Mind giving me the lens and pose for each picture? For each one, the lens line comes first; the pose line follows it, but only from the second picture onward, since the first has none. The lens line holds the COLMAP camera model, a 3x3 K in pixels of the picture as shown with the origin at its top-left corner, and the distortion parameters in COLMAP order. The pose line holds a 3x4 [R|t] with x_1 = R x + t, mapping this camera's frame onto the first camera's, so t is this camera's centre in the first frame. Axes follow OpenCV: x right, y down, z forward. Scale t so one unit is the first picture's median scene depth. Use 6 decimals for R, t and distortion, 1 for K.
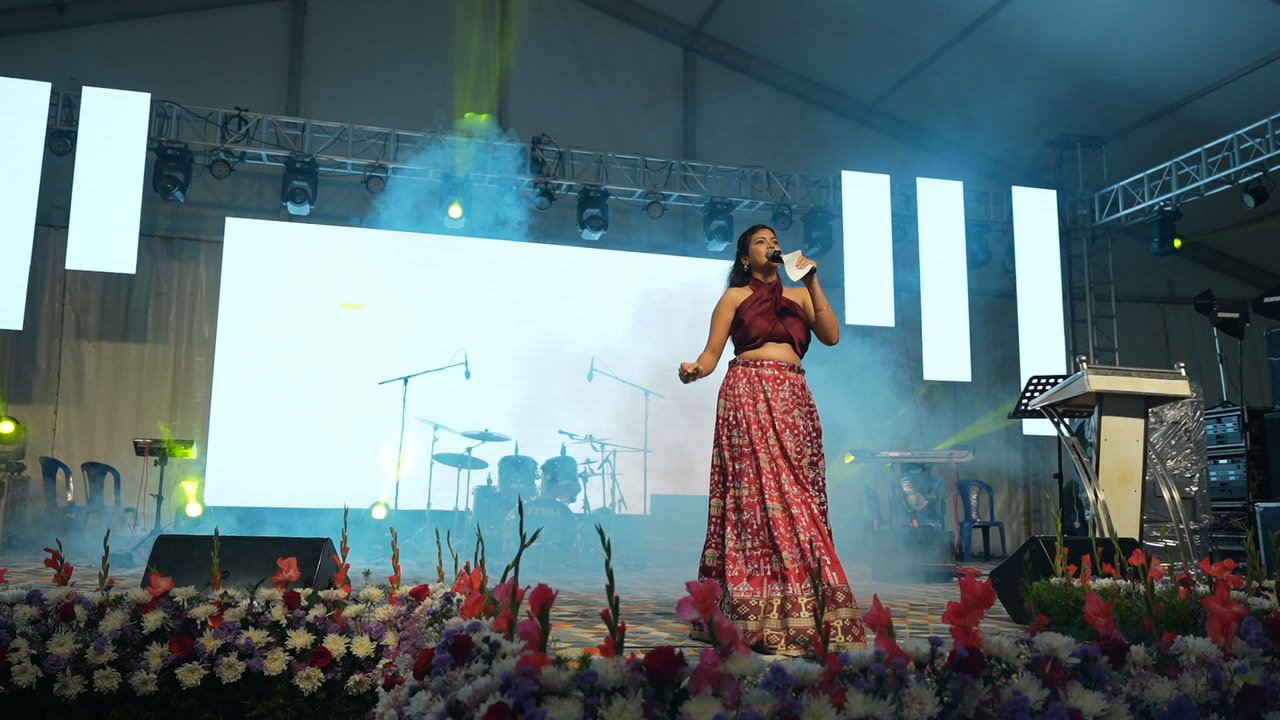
lens RADIAL K [[1032.3, 0, 640.0], [0, 1032.3, 360.0], [0, 0, 1]] dist [0.001275, -0.010628]
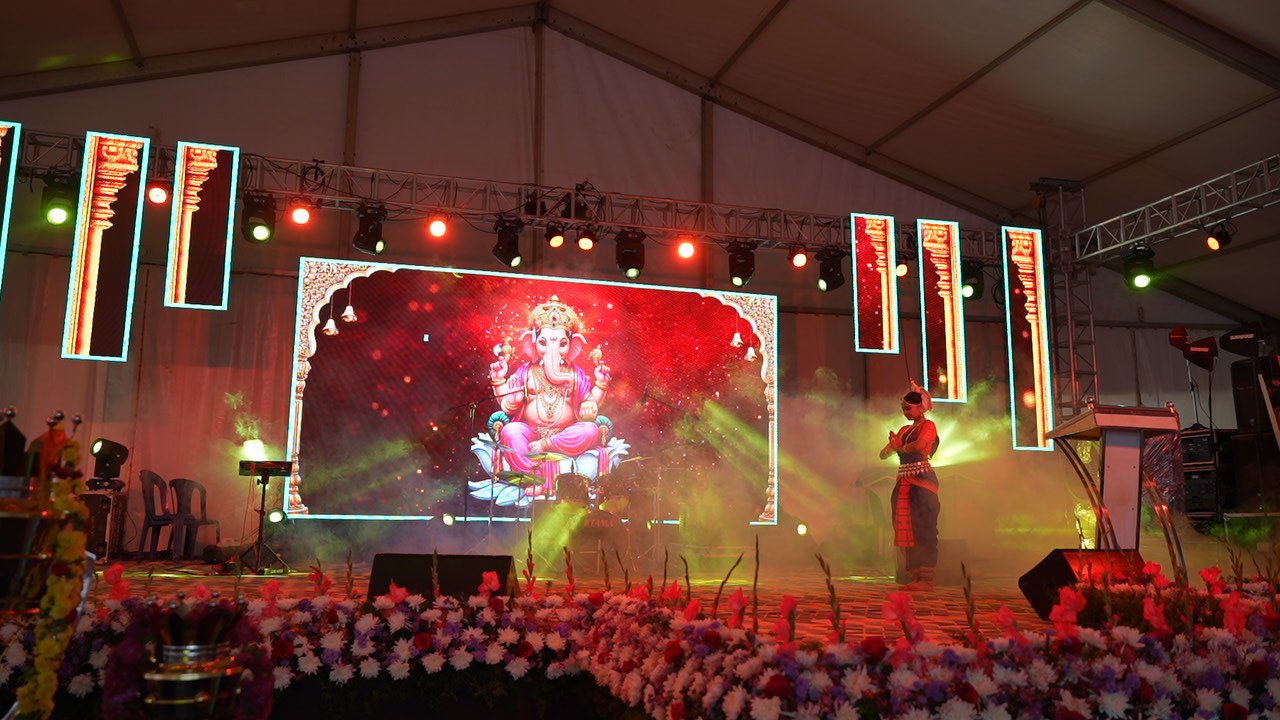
lens RADIAL K [[997.7, 0, 640.0], [0, 997.7, 360.0], [0, 0, 1]] dist [-0.008118, -0.003386]
pose [[0.999808, -0.000718, 0.019567, -0.071023], [0.000858, 0.999974, -0.007160, -0.023734], [-0.019562, 0.007175, 0.999783, -0.091097]]
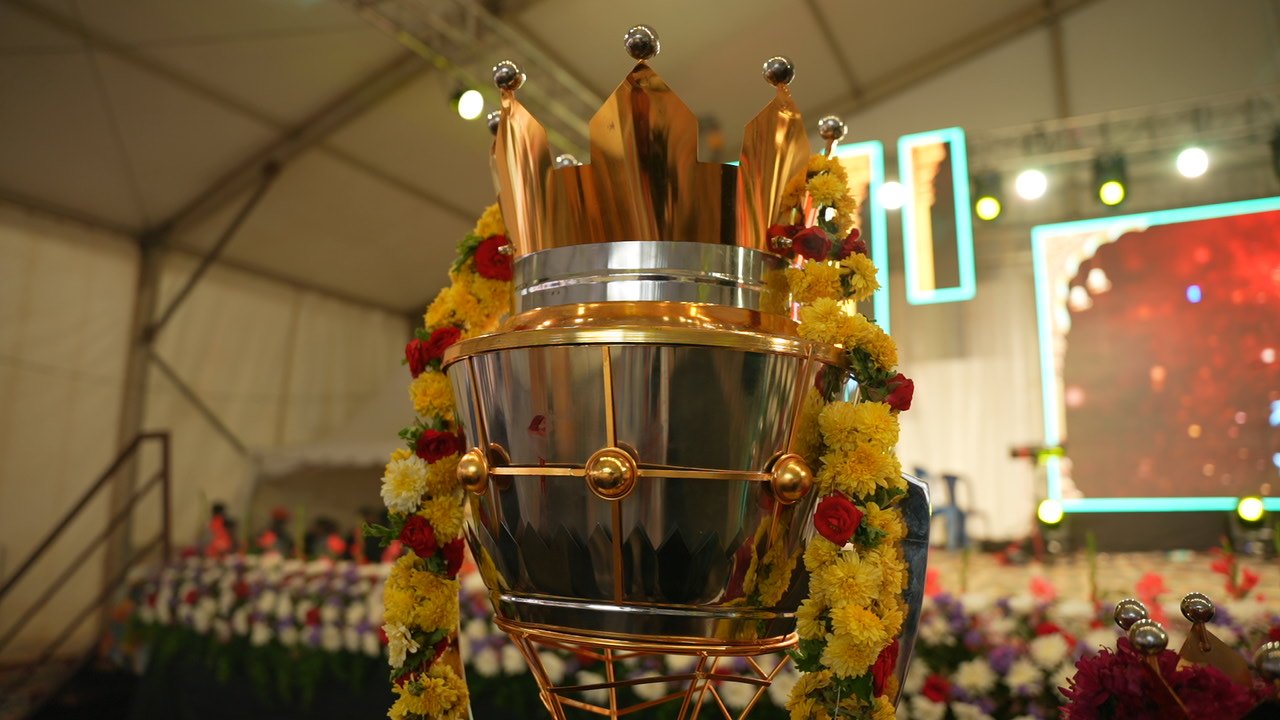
lens RADIAL K [[888.6, 0, 640.0], [0, 888.6, 360.0], [0, 0, 1]] dist [-0.171247, 0.134567]
pose [[0.742560, -0.124631, -0.658082, -0.172104], [0.103339, 0.992089, -0.071282, 0.016136], [0.661759, -0.015075, 0.749565, 0.092106]]
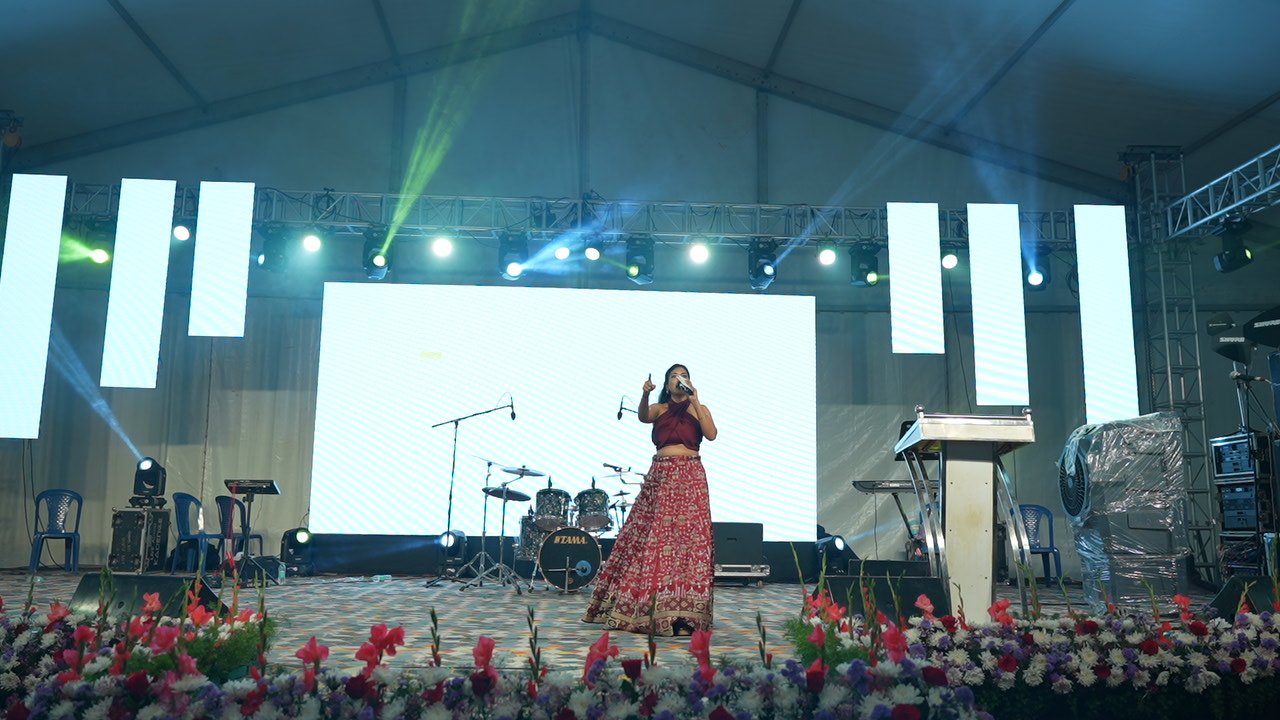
lens RADIAL K [[1032.3, 0, 640.0], [0, 1032.3, 360.0], [0, 0, 1]] dist [0.001275, -0.010628]
pose [[0.977594, -0.034851, -0.207595, 0.218609], [0.032317, 0.999356, -0.015587, -0.026305], [0.208005, 0.008529, 0.978091, -0.066258]]
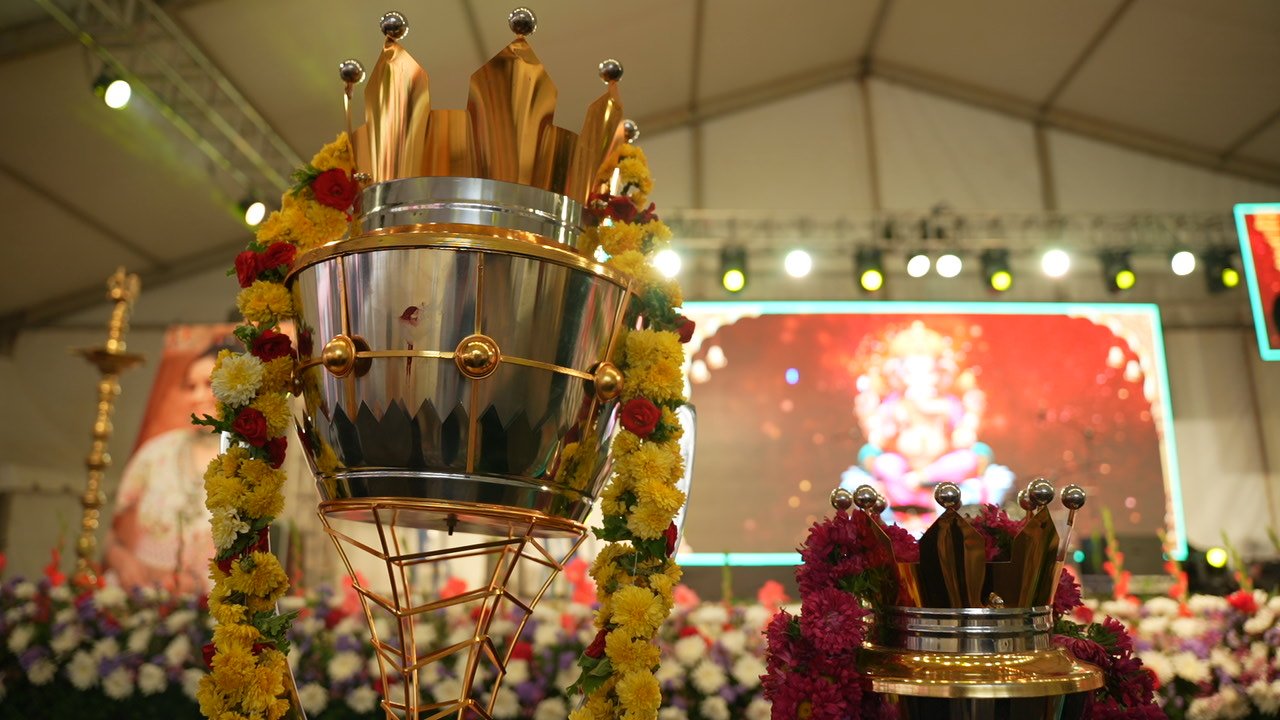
lens RADIAL K [[888.6, 0, 640.0], [0, 888.6, 360.0], [0, 0, 1]] dist [-0.171247, 0.134567]
pose [[0.953681, -0.081507, -0.289568, -0.181339], [0.052858, 0.993021, -0.105429, 0.028636], [0.296140, 0.085240, 0.951333, 0.069958]]
